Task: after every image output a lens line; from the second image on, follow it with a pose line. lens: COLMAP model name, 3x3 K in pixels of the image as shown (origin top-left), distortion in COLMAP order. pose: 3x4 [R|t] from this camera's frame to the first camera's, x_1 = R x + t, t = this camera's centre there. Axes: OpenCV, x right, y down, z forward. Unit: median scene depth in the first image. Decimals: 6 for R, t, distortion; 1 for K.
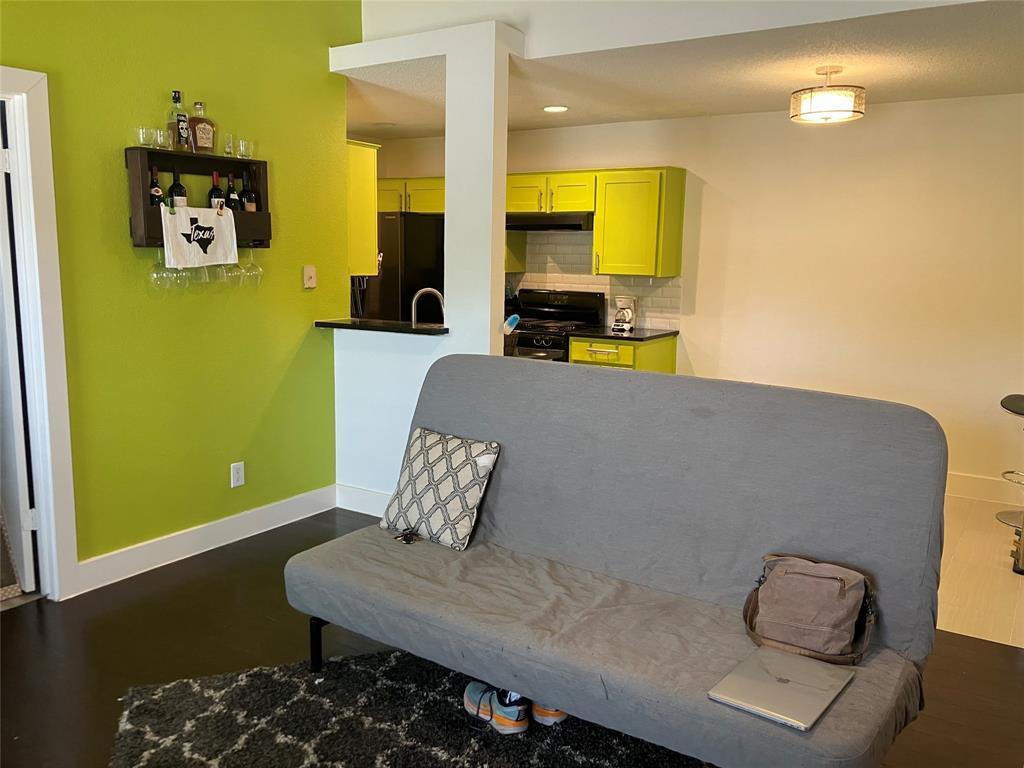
lens RADIAL K [[845.8, 0, 512.0], [0, 845.8, 384.0], [0, 0, 1]] dist [-0.031782, 0.000830]
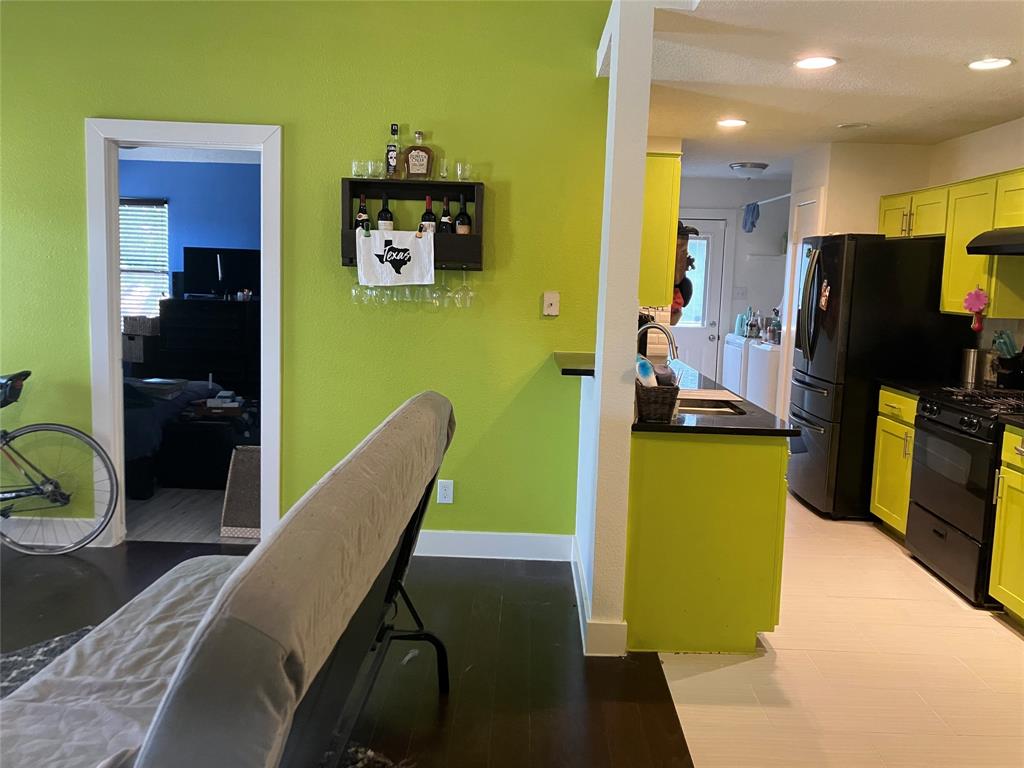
lens RADIAL K [[826.9, 0, 512.0], [0, 826.9, 384.0], [0, 0, 1]] dist [0.008822, -0.002716]
pose [[0.544651, 0.116915, -0.830474, 0.600290], [-0.158857, 0.986691, 0.034724, -0.077053], [0.823480, 0.113014, 0.555975, 0.557024]]
